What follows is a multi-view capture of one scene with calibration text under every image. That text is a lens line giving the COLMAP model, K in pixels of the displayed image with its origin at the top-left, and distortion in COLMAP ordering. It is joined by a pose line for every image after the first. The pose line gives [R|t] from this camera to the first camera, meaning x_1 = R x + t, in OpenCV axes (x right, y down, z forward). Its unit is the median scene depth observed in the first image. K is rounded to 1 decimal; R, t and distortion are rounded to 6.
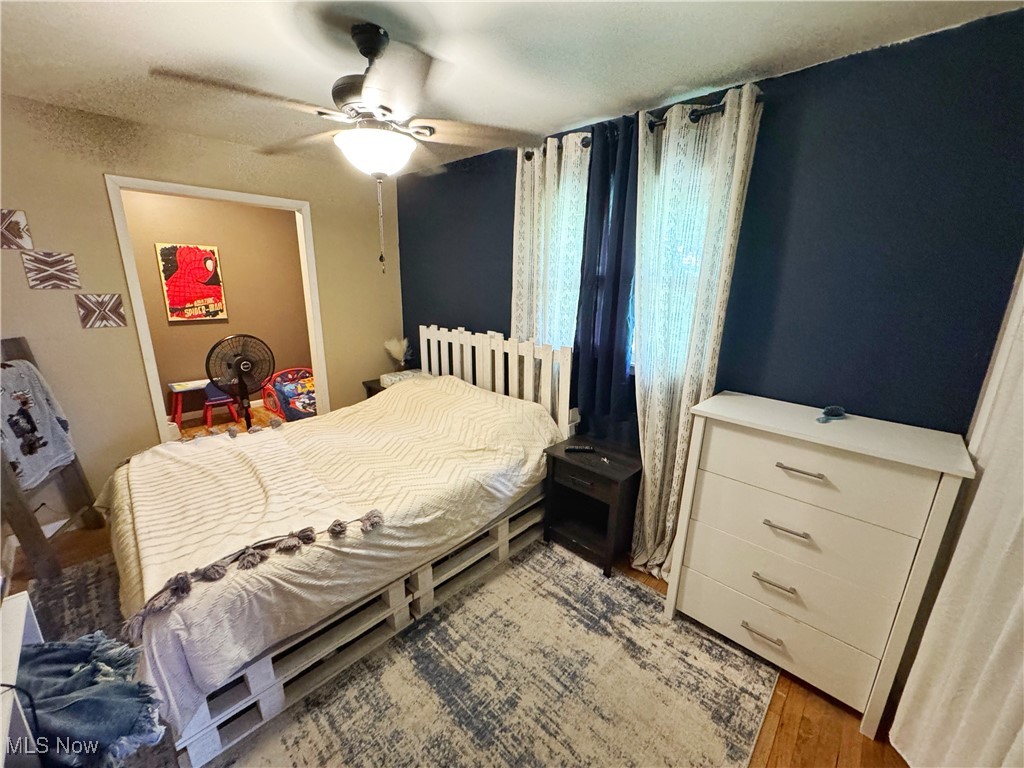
lens RADIAL K [[406.4, 0, 511.0], [0, 406.4, 384.0], [0, 0, 1]] dist [0.000176, 0.000029]
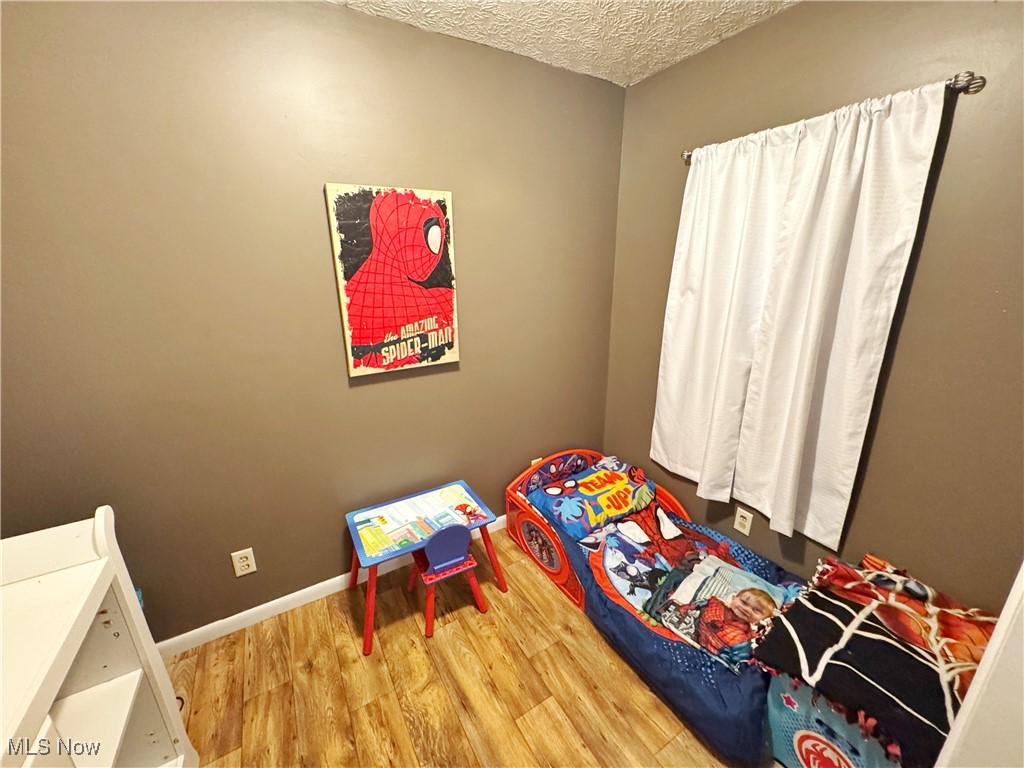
lens RADIAL K [[406.4, 0, 514.2], [0, 406.4, 386.4], [0, 0, 1]] dist [0.000176, 0.000029]
pose [[0.959365, 0.045337, -0.278502, -0.543517], [-0.033597, 0.998340, 0.046784, -0.165323], [0.280161, -0.035526, 0.959296, 0.623267]]
